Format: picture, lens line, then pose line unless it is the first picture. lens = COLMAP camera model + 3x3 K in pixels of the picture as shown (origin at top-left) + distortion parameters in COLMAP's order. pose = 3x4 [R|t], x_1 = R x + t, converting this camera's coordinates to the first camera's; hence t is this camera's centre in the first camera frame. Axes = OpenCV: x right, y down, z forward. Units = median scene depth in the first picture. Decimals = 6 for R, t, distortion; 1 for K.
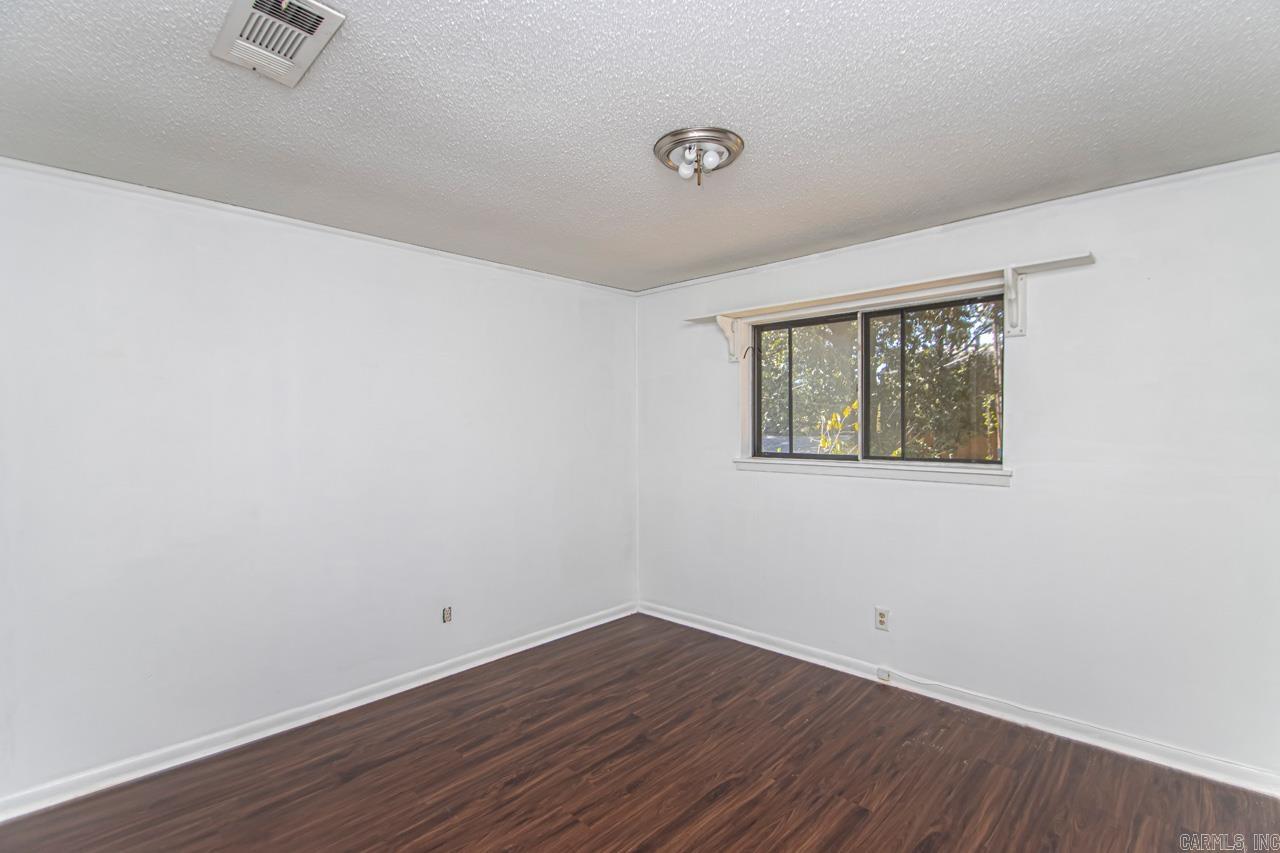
lens RADIAL K [[594.8, 0, 645.6], [0, 594.8, 427.9], [0, 0, 1]] dist [0.010372, -0.015446]
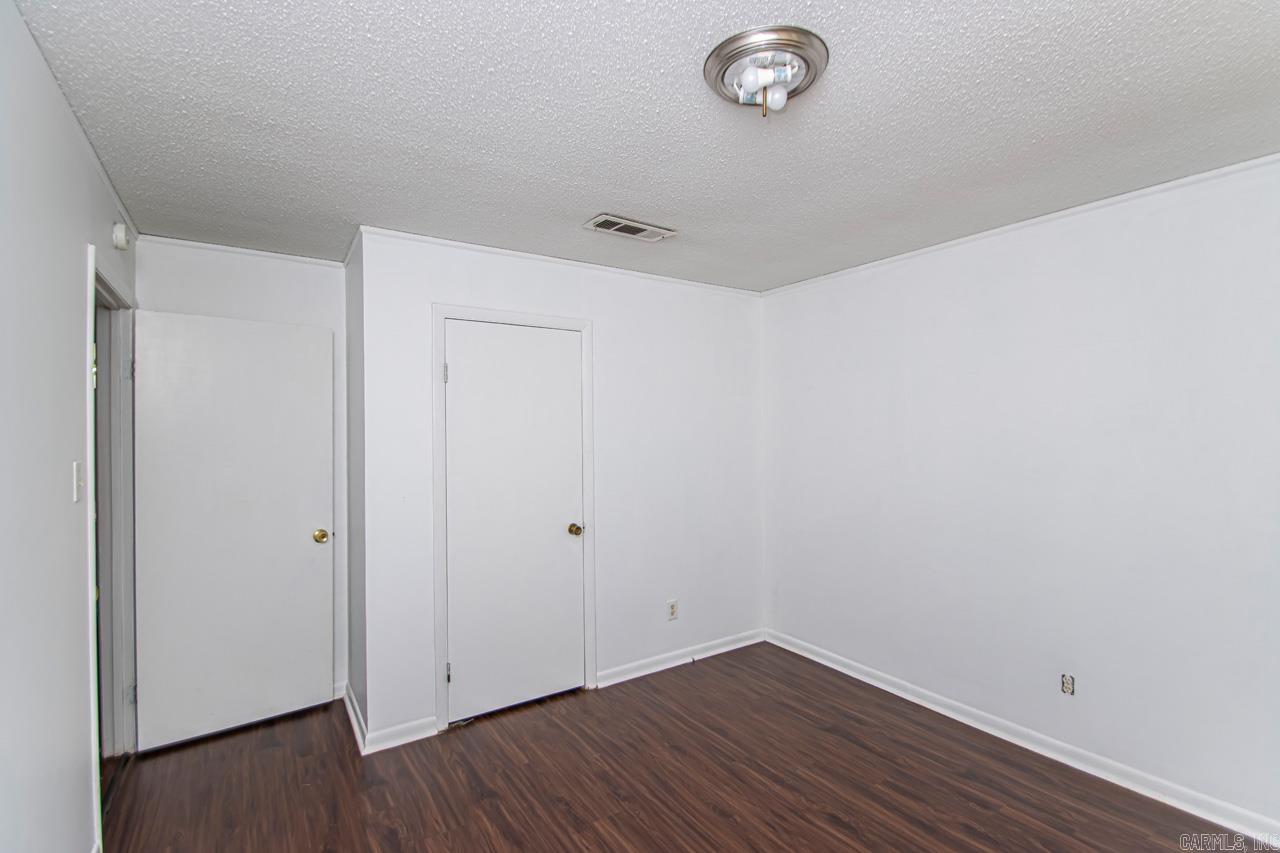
lens RADIAL K [[594.8, 0, 650.7], [0, 594.8, 427.6], [0, 0, 1]] dist [0.010372, -0.015446]
pose [[-0.214636, 0.005381, -0.976679, 0.692093], [-0.009248, 0.999929, 0.007541, -0.020703], [0.976650, 0.010651, -0.214571, 0.845927]]
